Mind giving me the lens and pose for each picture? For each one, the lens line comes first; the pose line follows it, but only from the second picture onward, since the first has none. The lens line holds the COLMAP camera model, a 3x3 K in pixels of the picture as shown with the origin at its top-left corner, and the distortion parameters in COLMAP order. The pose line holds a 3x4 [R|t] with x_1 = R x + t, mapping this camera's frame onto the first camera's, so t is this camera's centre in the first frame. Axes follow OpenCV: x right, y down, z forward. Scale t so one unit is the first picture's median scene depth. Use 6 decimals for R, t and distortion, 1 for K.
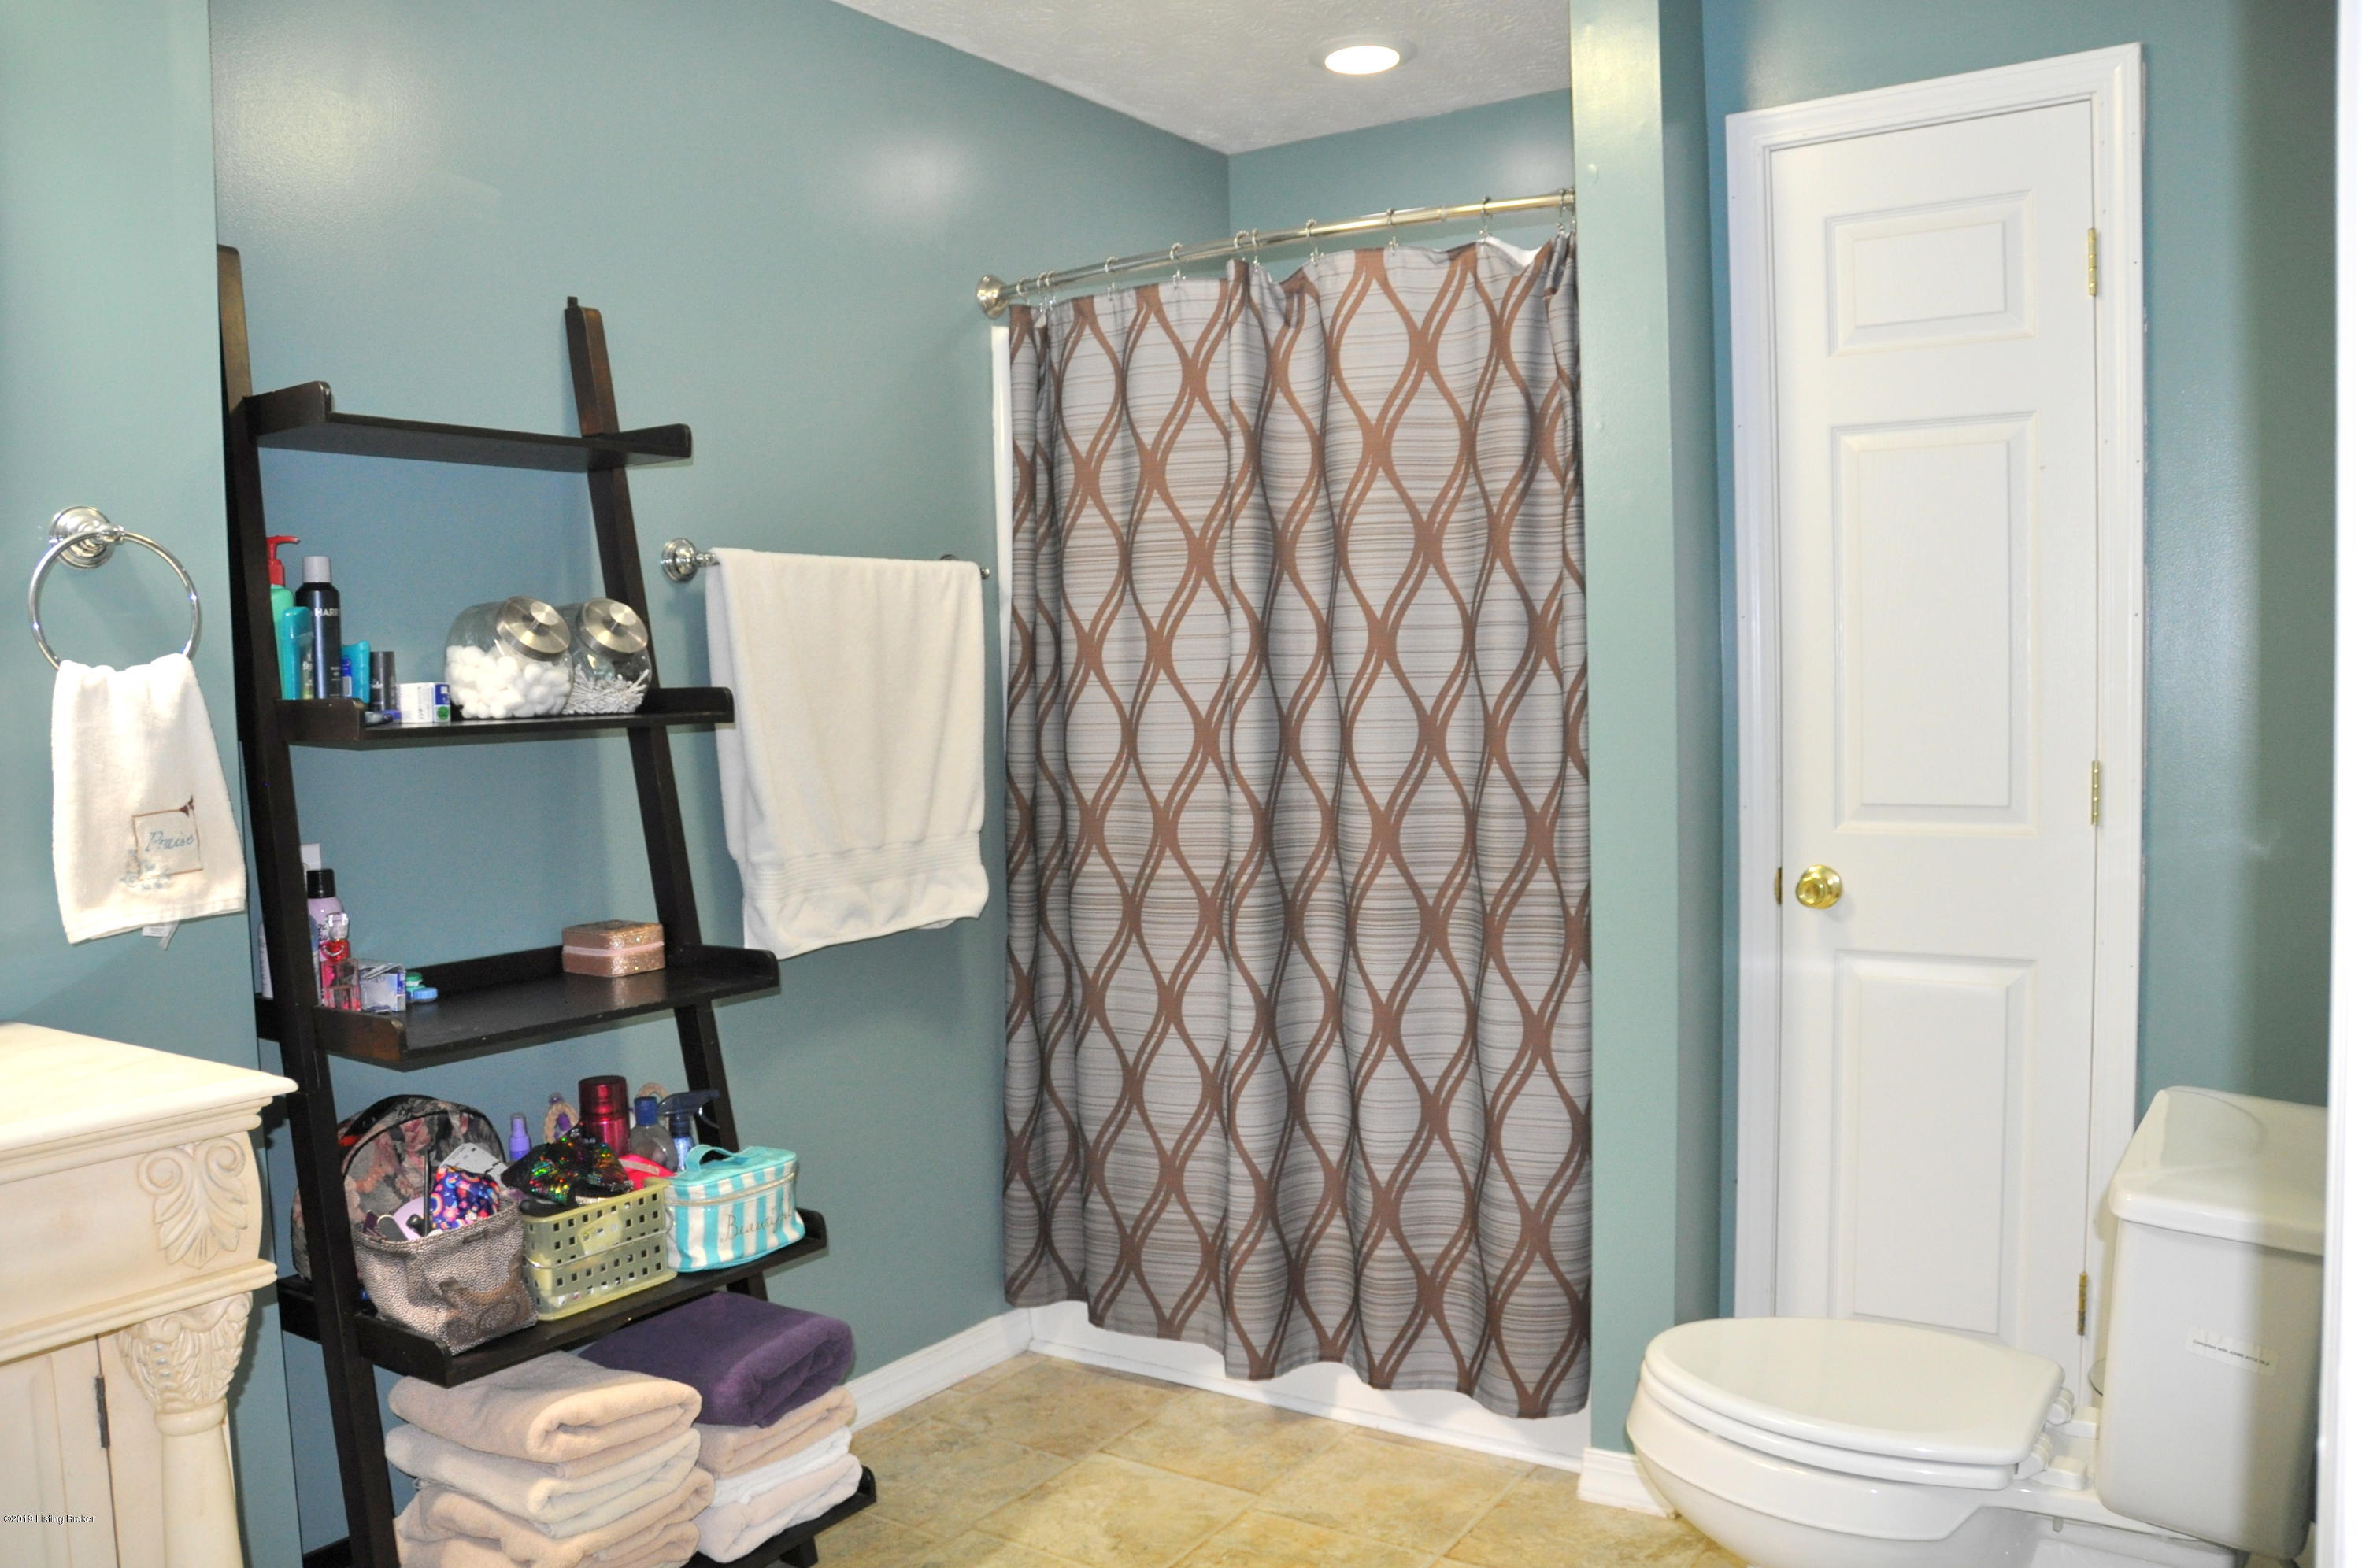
lens RADIAL K [[1831.5, 0, 1167.0], [0, 1831.5, 787.1], [0, 0, 1]] dist [-0.162802, 0.116594]
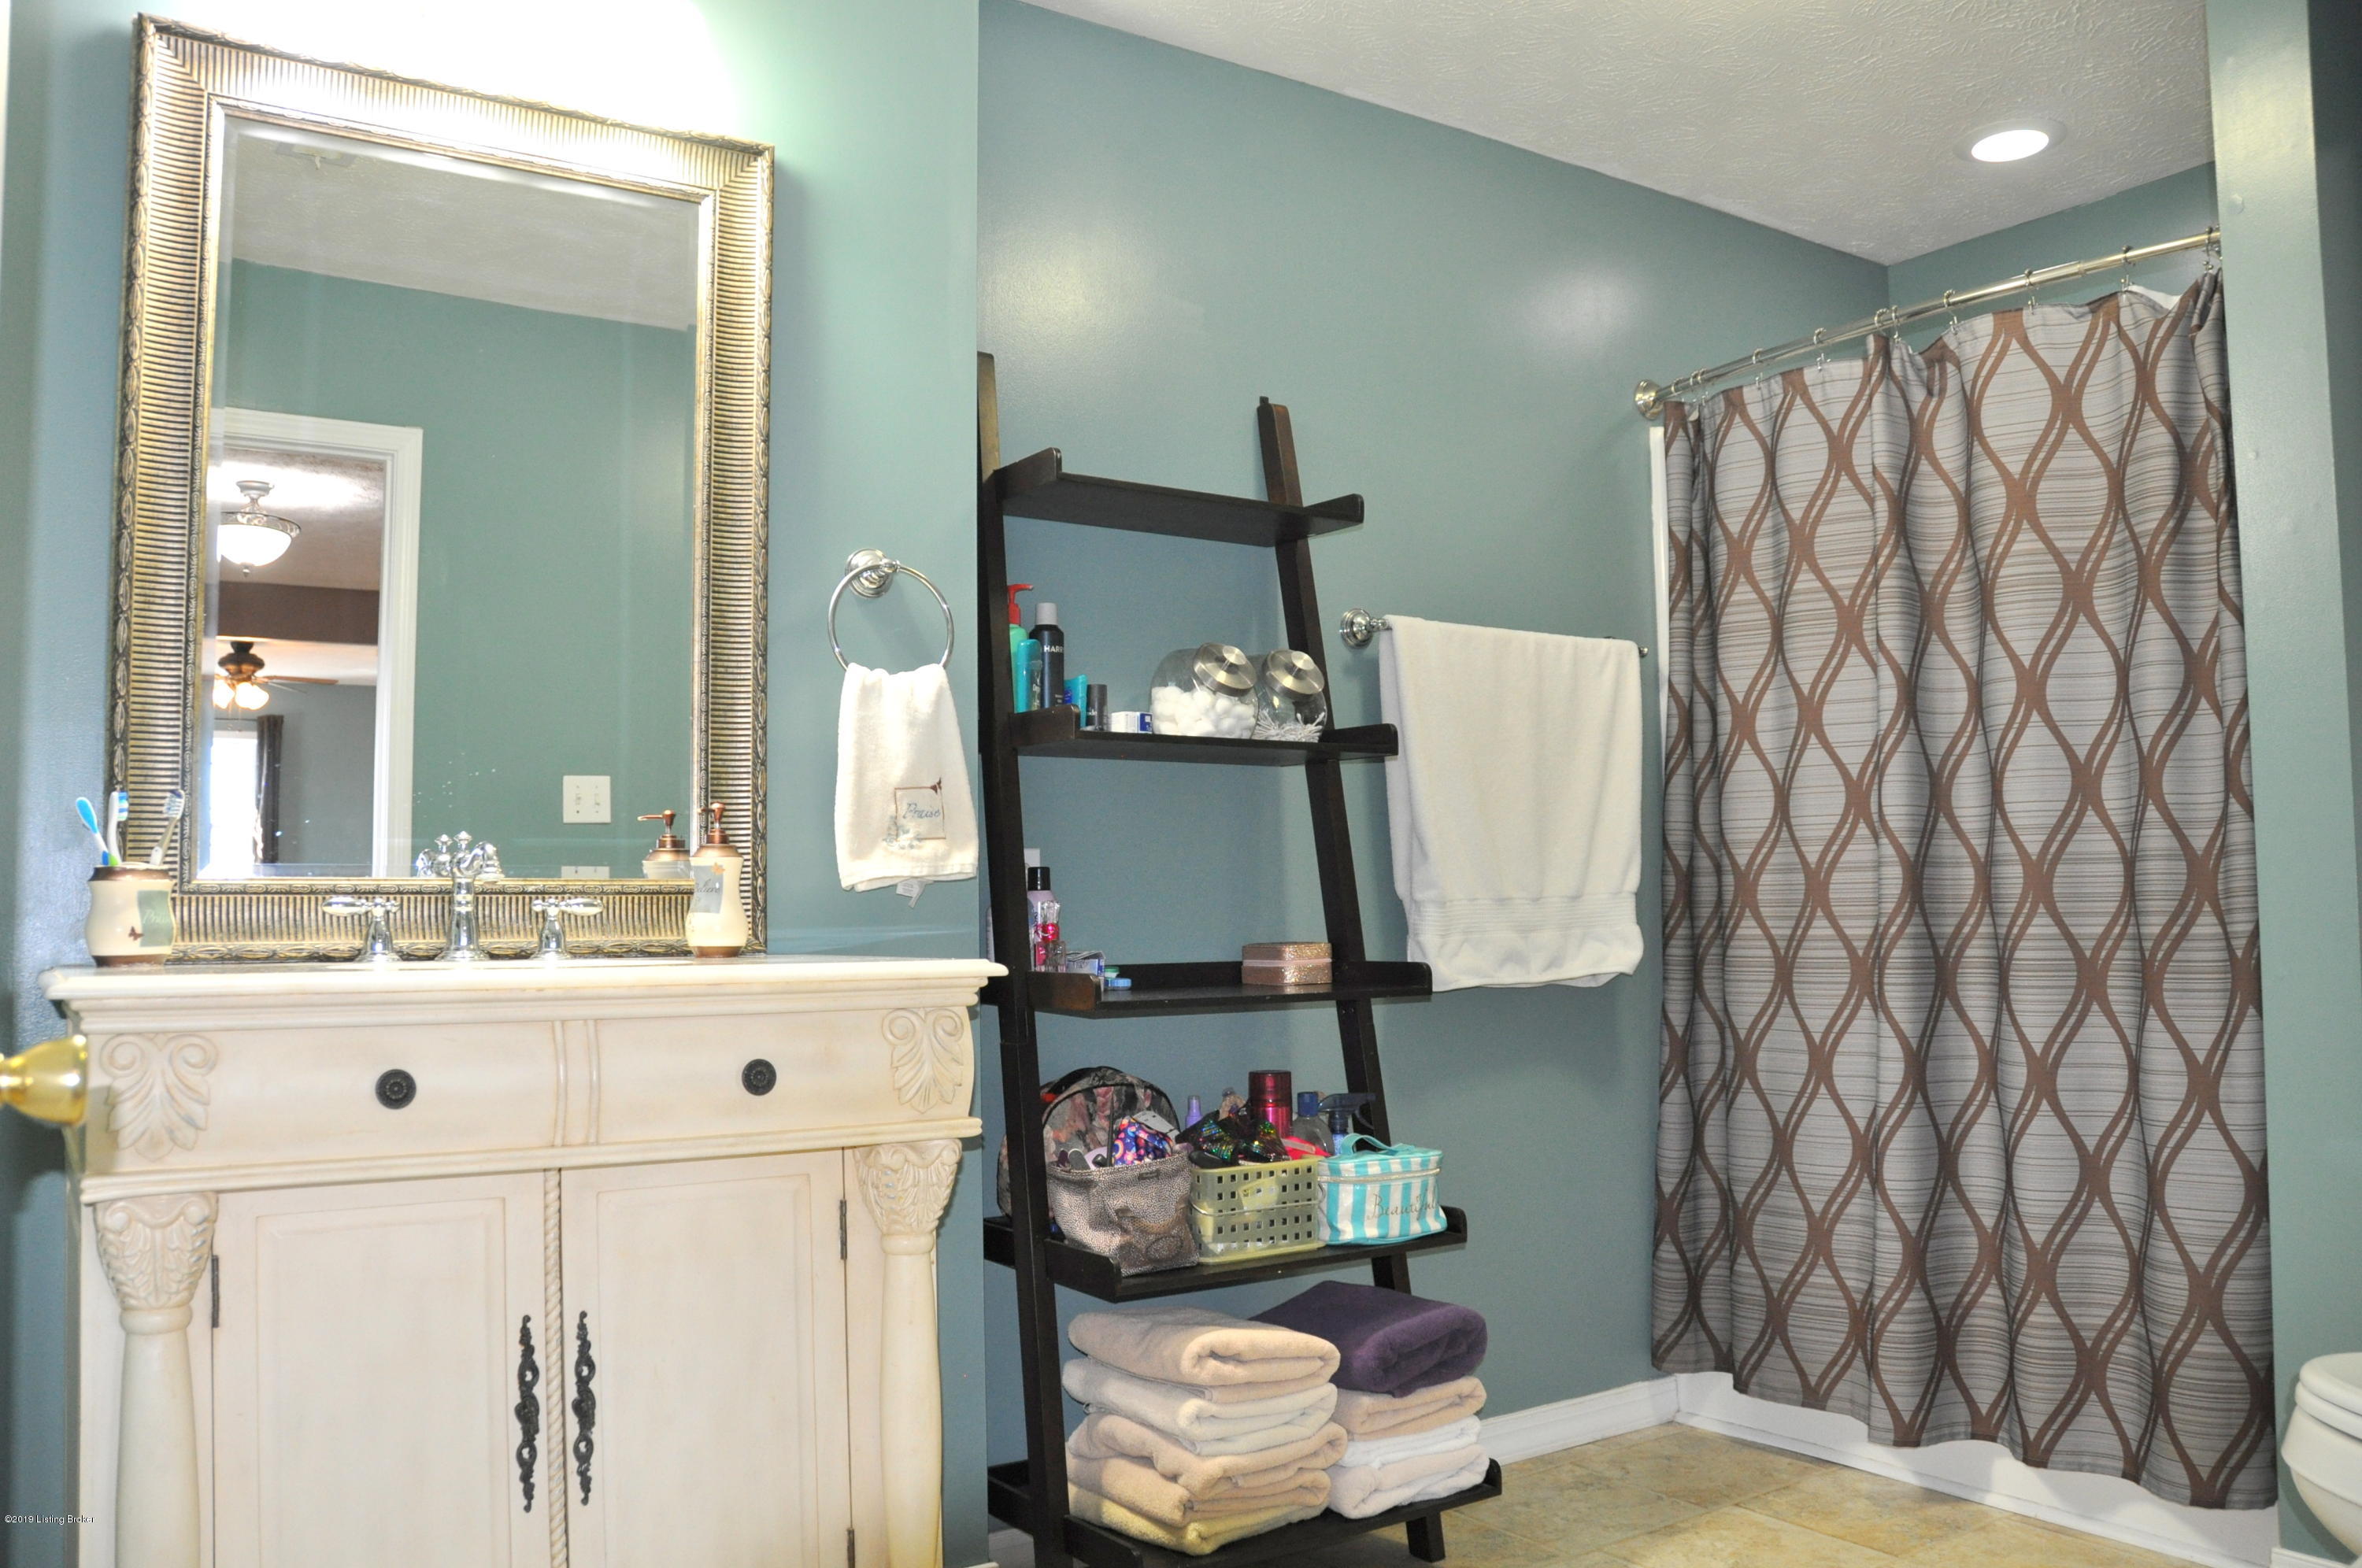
lens RADIAL K [[1831.5, 0, 1167.0], [0, 1831.5, 787.1], [0, 0, 1]] dist [-0.162802, 0.116594]
pose [[0.926763, -0.006921, -0.375584, 0.044540], [-0.037096, 0.993257, -0.109838, 0.100602], [0.373811, 0.115727, 0.920257, -0.069862]]
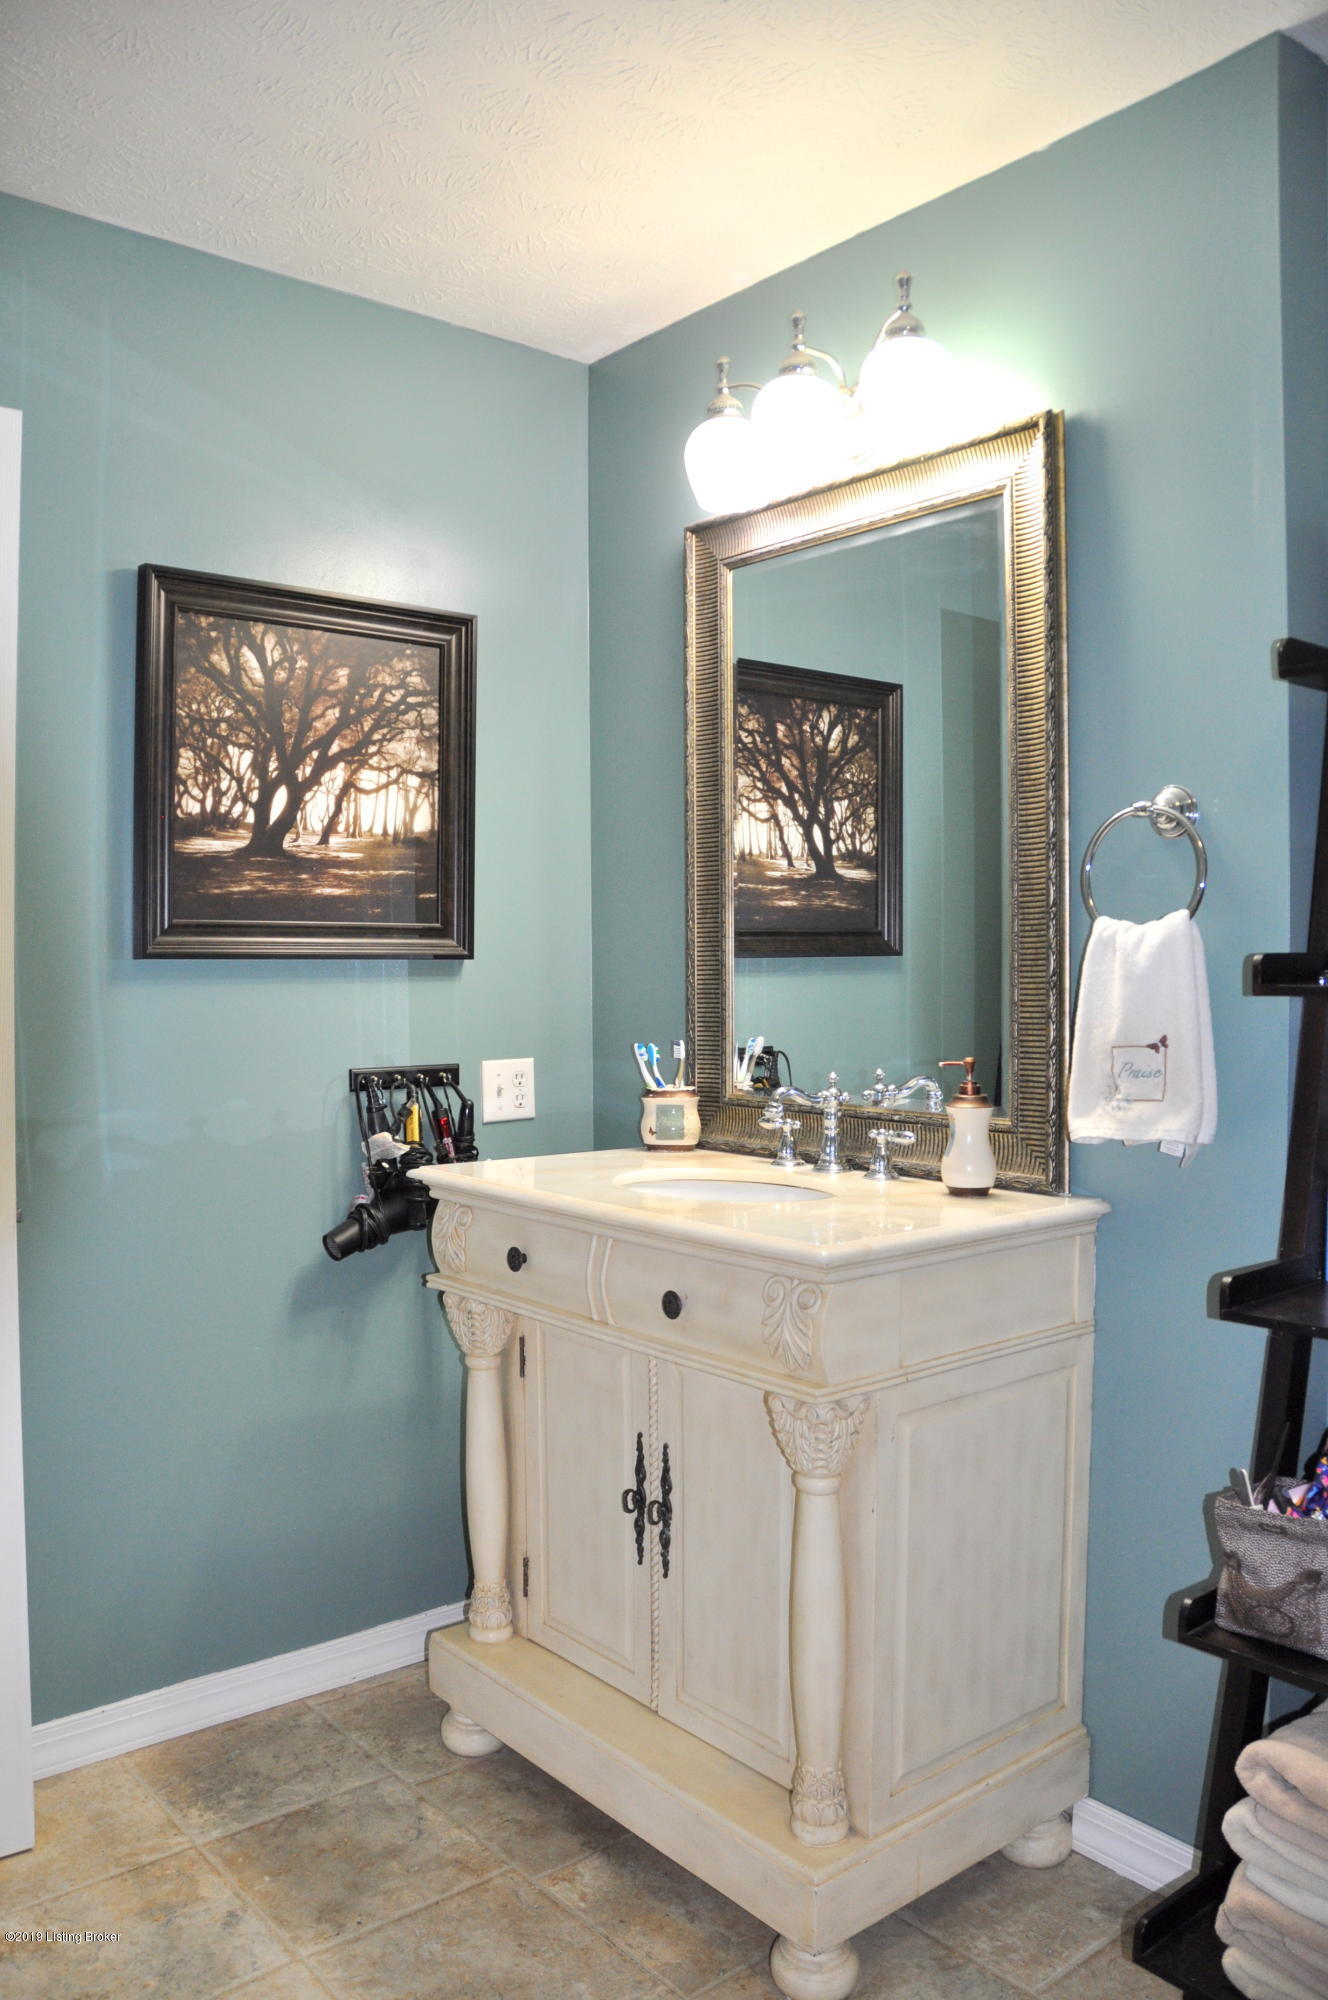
lens RADIAL K [[1551.0, 0, 665.1], [0, 1551.0, 999.3], [0, 0, 1]] dist [-0.162802, 0.116594]
pose [[-0.272358, 0.050284, -0.960881, 0.332636], [-0.046885, 0.996754, 0.065450, -0.046925], [0.961053, 0.062877, -0.269116, 0.666964]]
